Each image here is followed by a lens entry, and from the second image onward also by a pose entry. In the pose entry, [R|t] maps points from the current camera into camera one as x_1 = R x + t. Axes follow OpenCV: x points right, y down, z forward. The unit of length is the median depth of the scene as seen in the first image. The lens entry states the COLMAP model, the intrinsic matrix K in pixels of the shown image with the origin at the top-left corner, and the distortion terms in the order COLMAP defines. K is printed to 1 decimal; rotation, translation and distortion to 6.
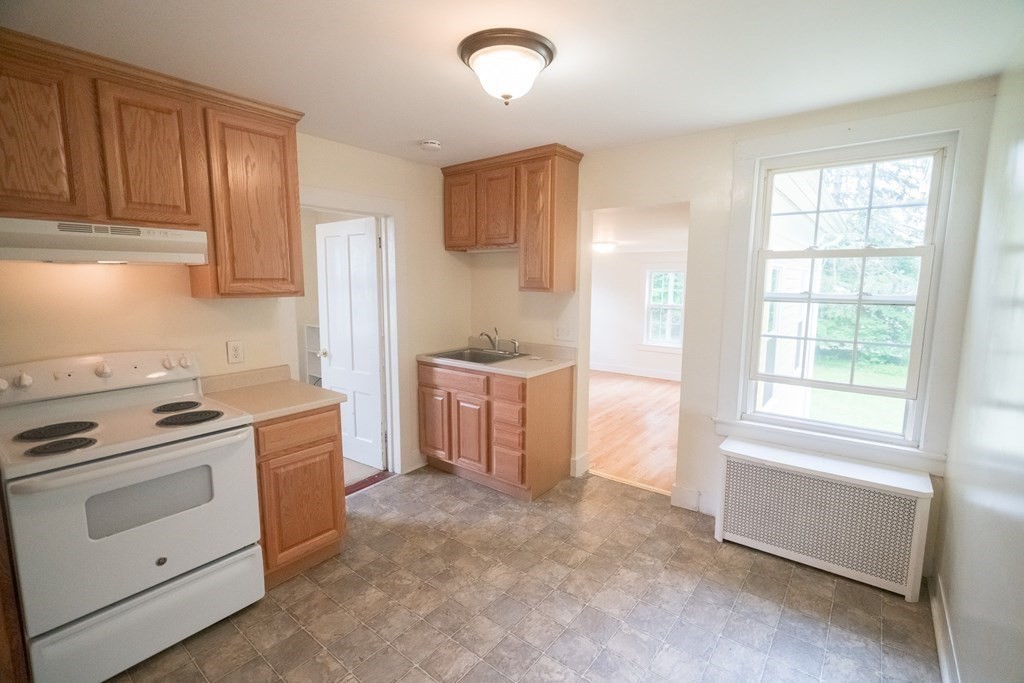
lens RADIAL K [[459.4, 0, 520.8], [0, 459.4, 339.3], [0, 0, 1]] dist [-0.008380, 0.002881]
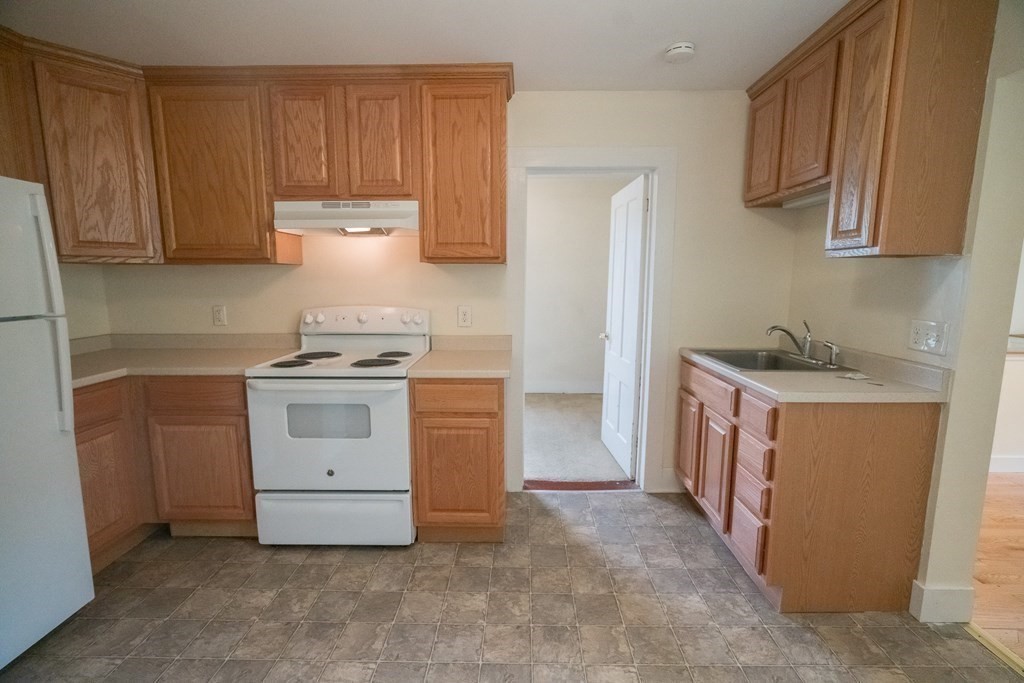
lens RADIAL K [[459.4, 0, 511.7], [0, 459.4, 340.9], [0, 0, 1]] dist [-0.008380, 0.002881]
pose [[0.598103, 0.105664, -0.794423, 0.302511], [-0.103716, 0.993139, 0.054009, 0.014614], [0.794679, 0.050091, 0.604959, 0.436772]]
